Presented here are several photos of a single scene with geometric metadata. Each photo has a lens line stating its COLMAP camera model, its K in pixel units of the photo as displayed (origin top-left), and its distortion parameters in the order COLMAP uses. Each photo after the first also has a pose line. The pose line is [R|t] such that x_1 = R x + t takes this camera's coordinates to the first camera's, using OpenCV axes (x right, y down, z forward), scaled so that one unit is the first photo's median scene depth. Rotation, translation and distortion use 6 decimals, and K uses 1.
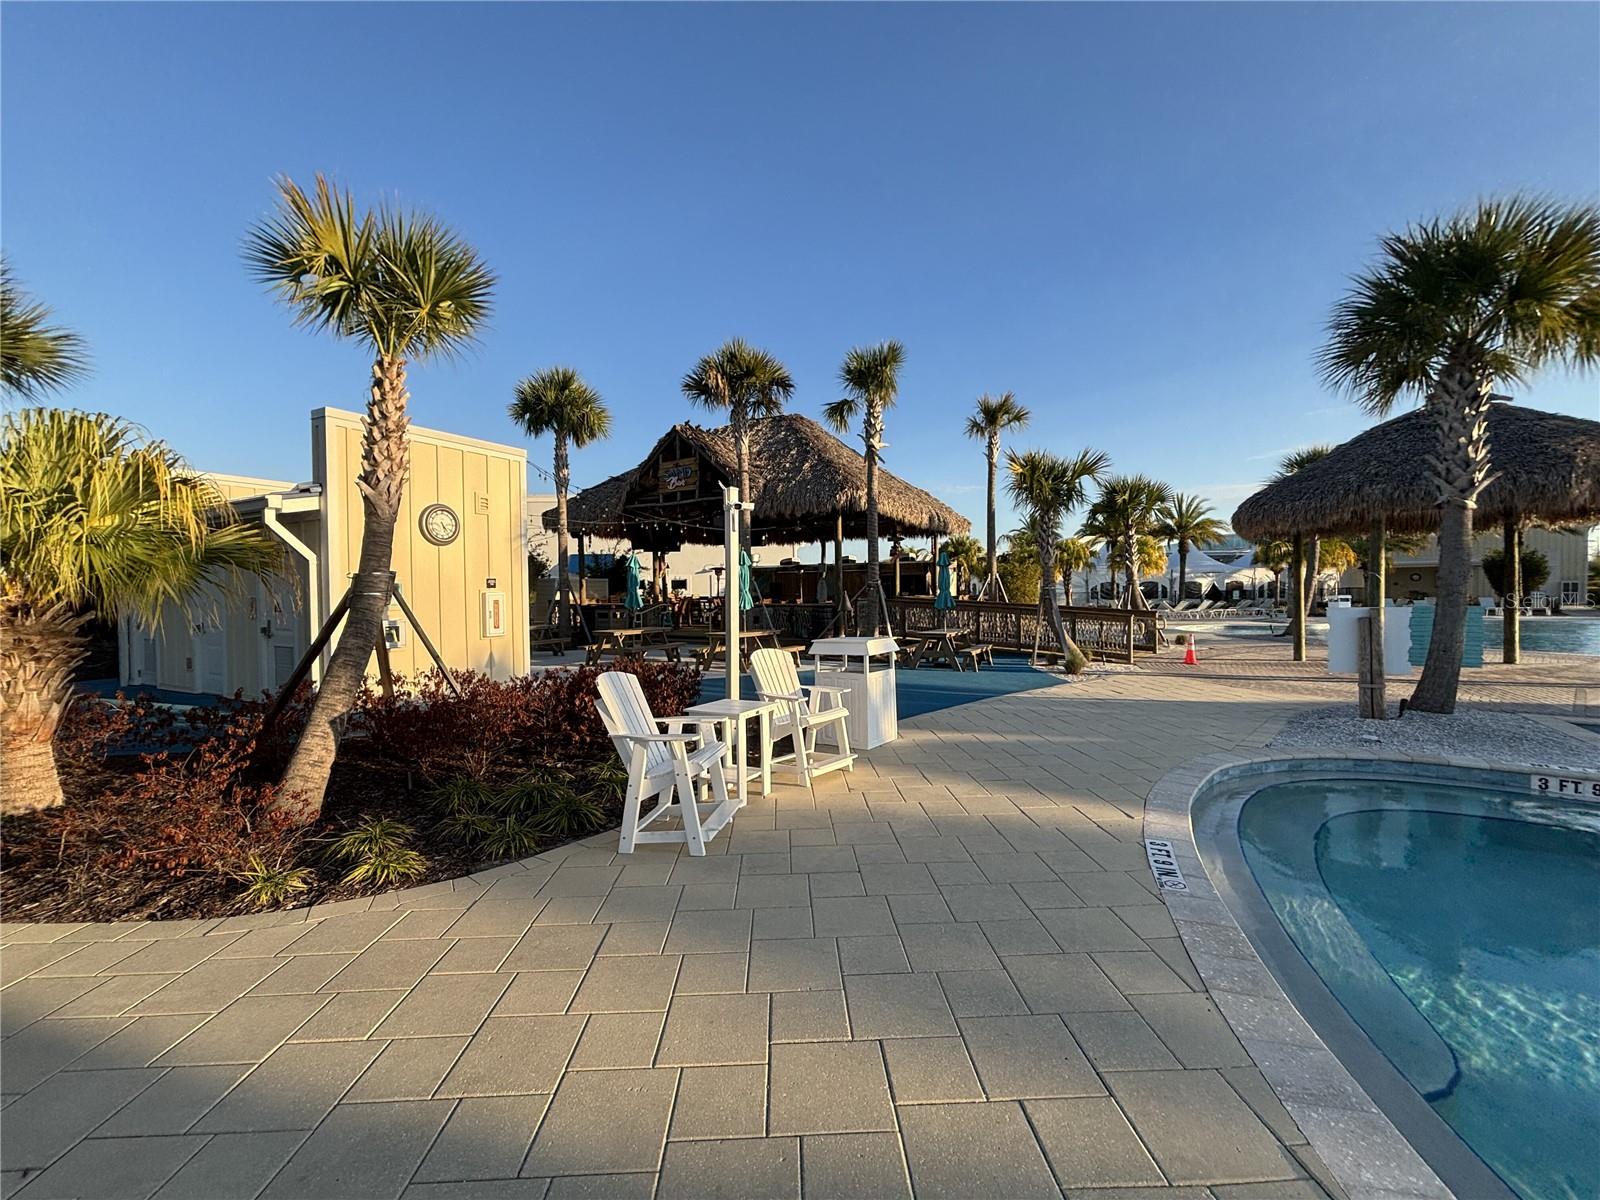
lens RADIAL K [[638.9, 0, 803.9], [0, 638.9, 591.2], [0, 0, 1]] dist [0.002295, -0.000146]
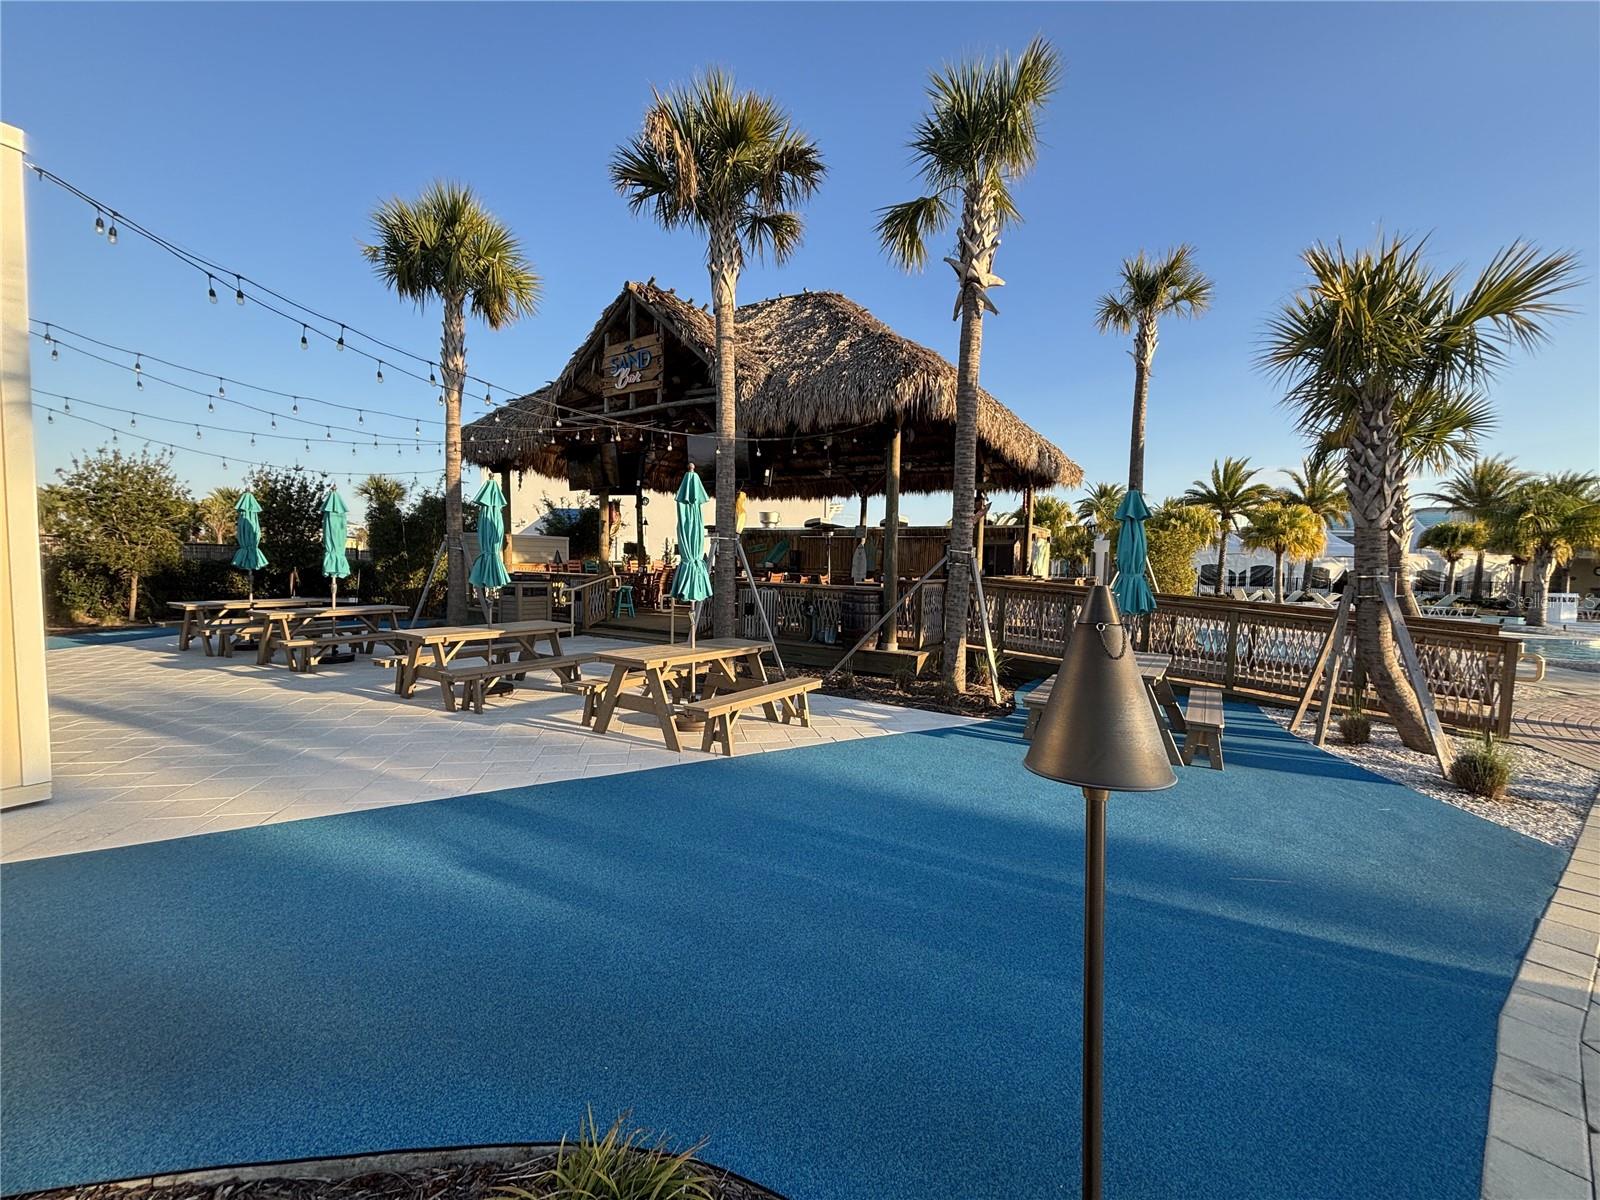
lens RADIAL K [[638.9, 0, 807.7], [0, 638.9, 599.7], [0, 0, 1]] dist [0.002295, -0.000146]
pose [[0.998148, 0.036555, -0.048629, 0.008410], [-0.033654, 0.997679, 0.059197, -0.001038], [0.050680, -0.057451, 0.997061, 0.383384]]
